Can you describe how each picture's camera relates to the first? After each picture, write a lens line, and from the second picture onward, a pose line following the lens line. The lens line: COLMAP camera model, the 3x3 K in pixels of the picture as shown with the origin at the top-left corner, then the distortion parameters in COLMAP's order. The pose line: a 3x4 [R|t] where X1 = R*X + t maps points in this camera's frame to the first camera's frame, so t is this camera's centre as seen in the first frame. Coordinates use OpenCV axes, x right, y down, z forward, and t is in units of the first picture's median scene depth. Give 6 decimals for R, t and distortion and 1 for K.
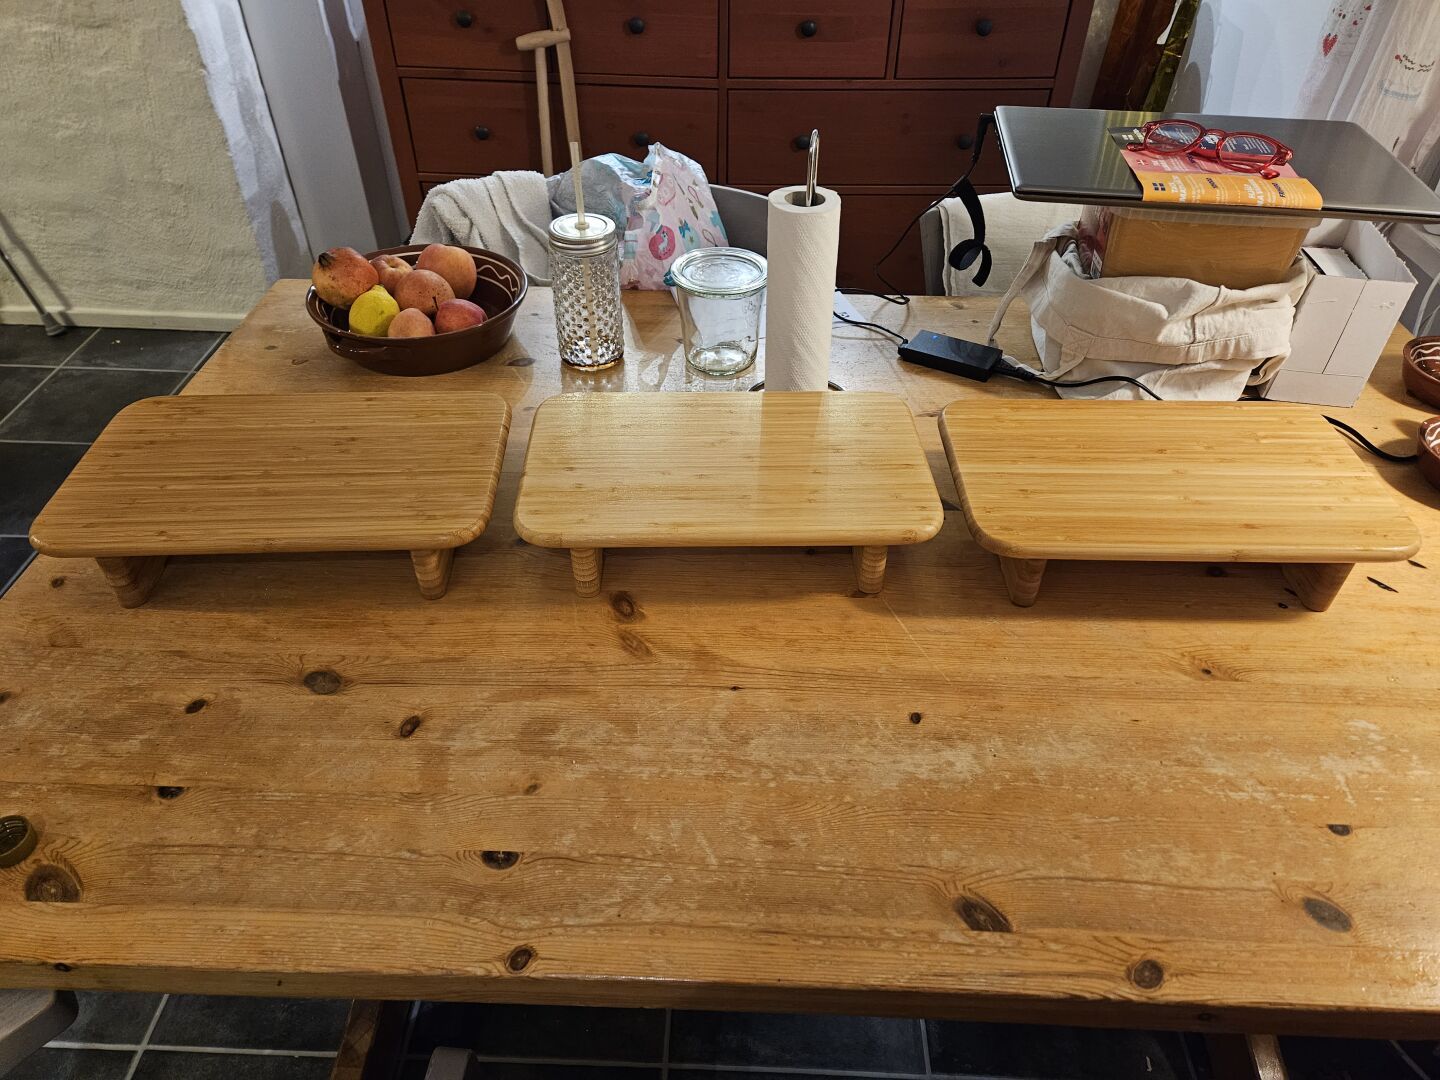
lens RADIAL K [[966.3, 0, 719.8], [0, 966.3, 537.0], [0, 0, 1]] dist [0.034850, -0.017842]
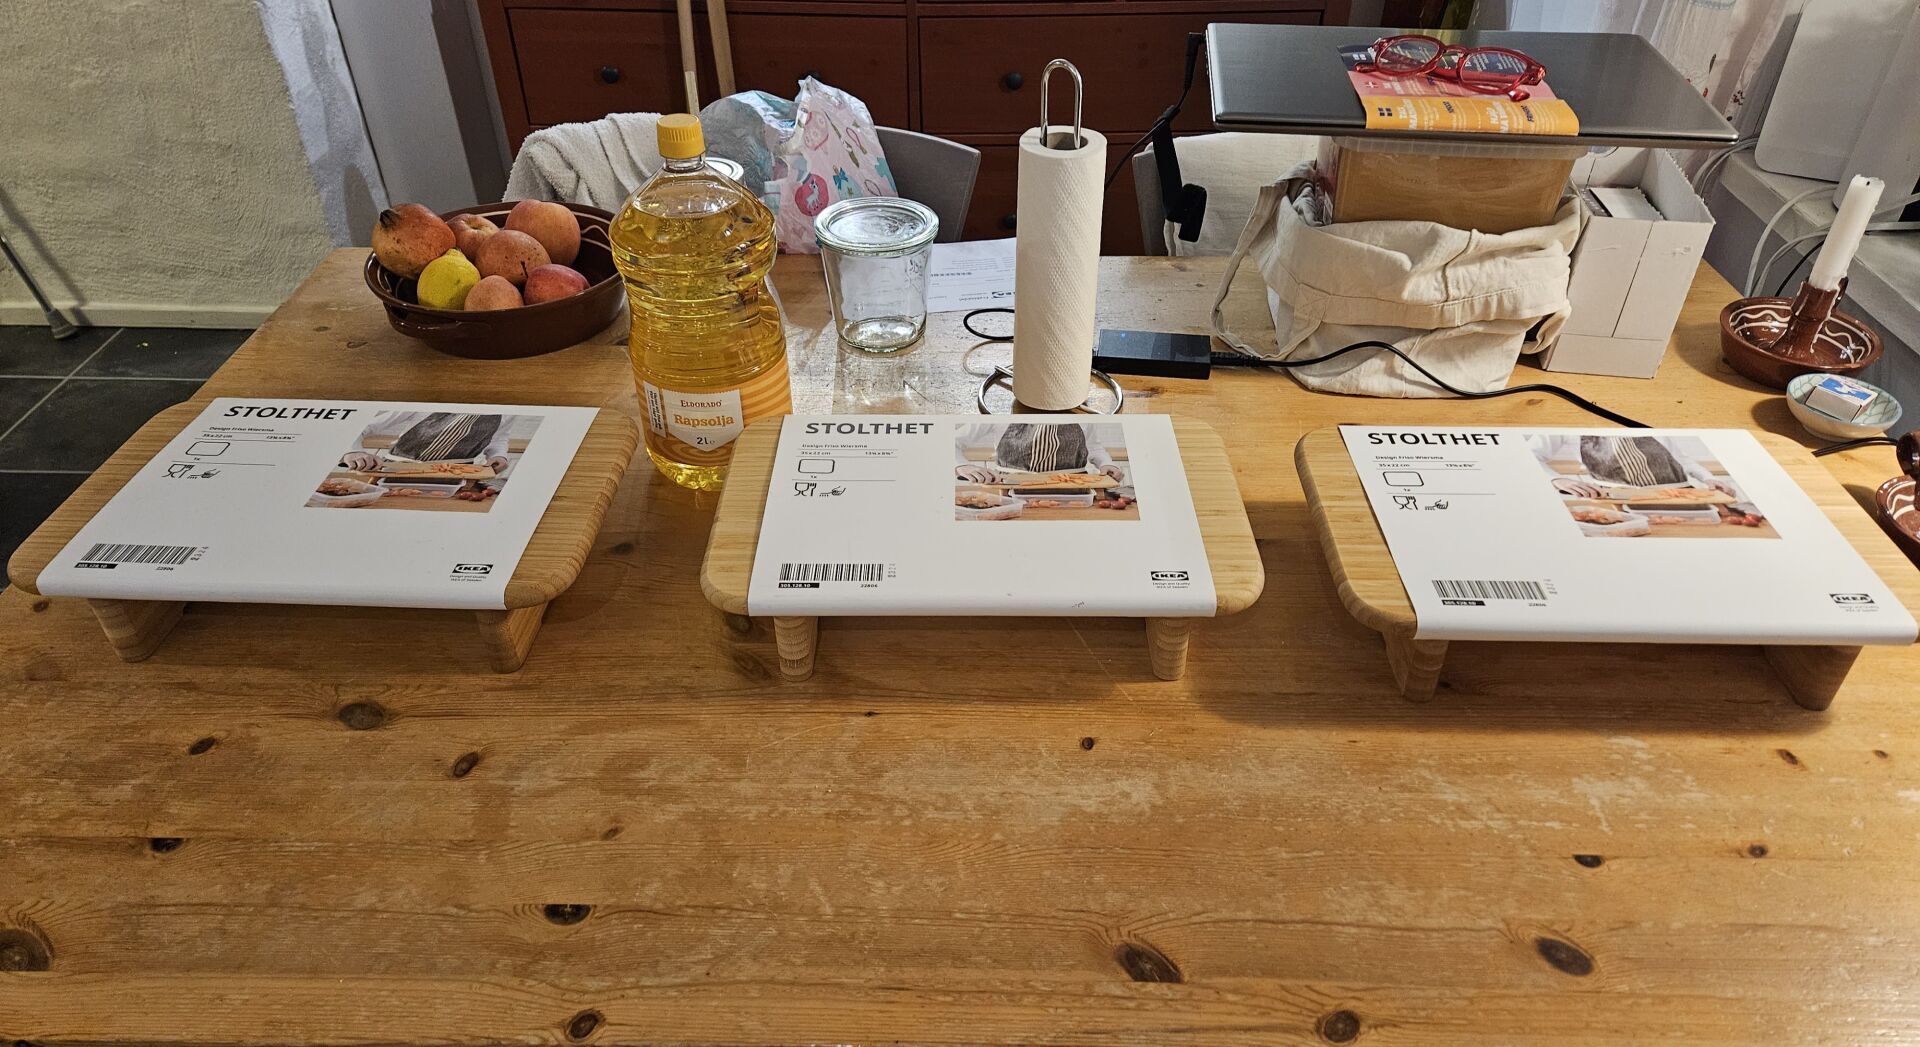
lens RADIAL K [[1281.8, 0, 964.5], [0, 1281.8, 528.1], [0, 0, 1]] dist [0.042788, -0.029092]
pose [[0.999821, -0.017450, 0.007329, 0.092647], [0.017855, 0.998069, -0.059499, 0.066994], [-0.006276, 0.059620, 0.998201, -0.095351]]
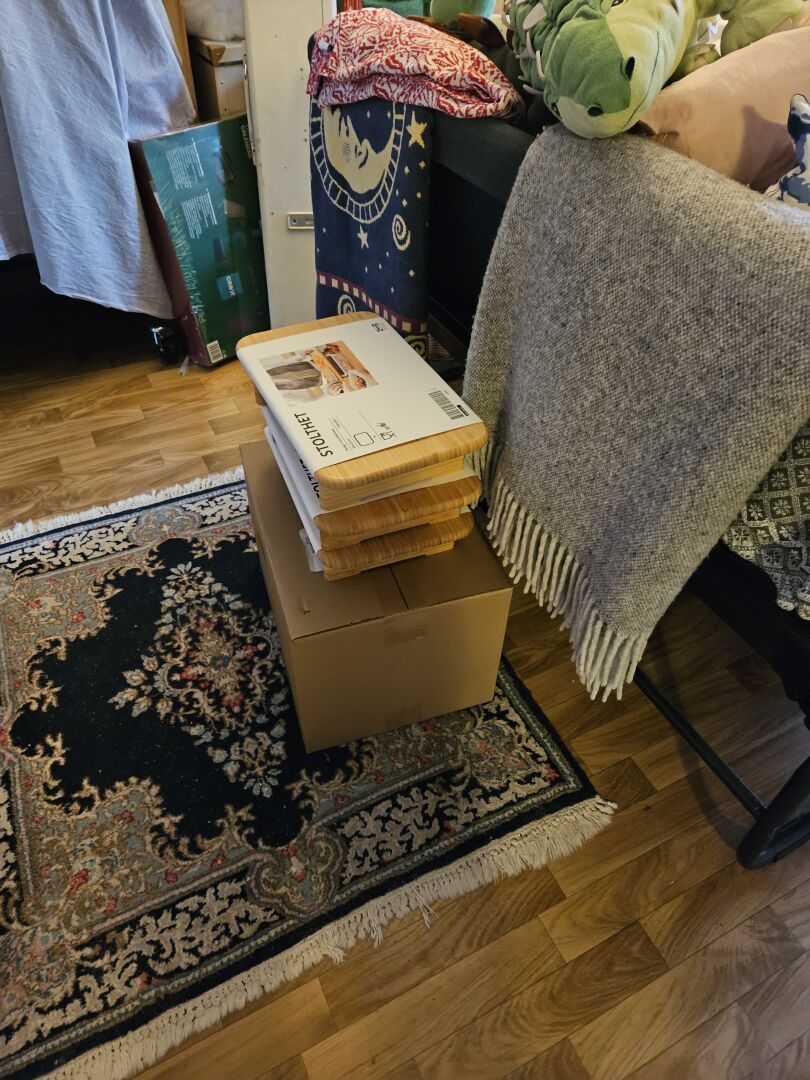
lens RADIAL K [[724.7, 0, 397.6], [0, 724.7, 544.6], [0, 0, 1]] dist [0.034850, -0.017842]
pose [[-0.481053, -0.630342, 0.609308, -1.832039], [0.546180, 0.328168, 0.770709, -1.131810], [-0.685766, 0.703545, 0.186414, 1.280730]]
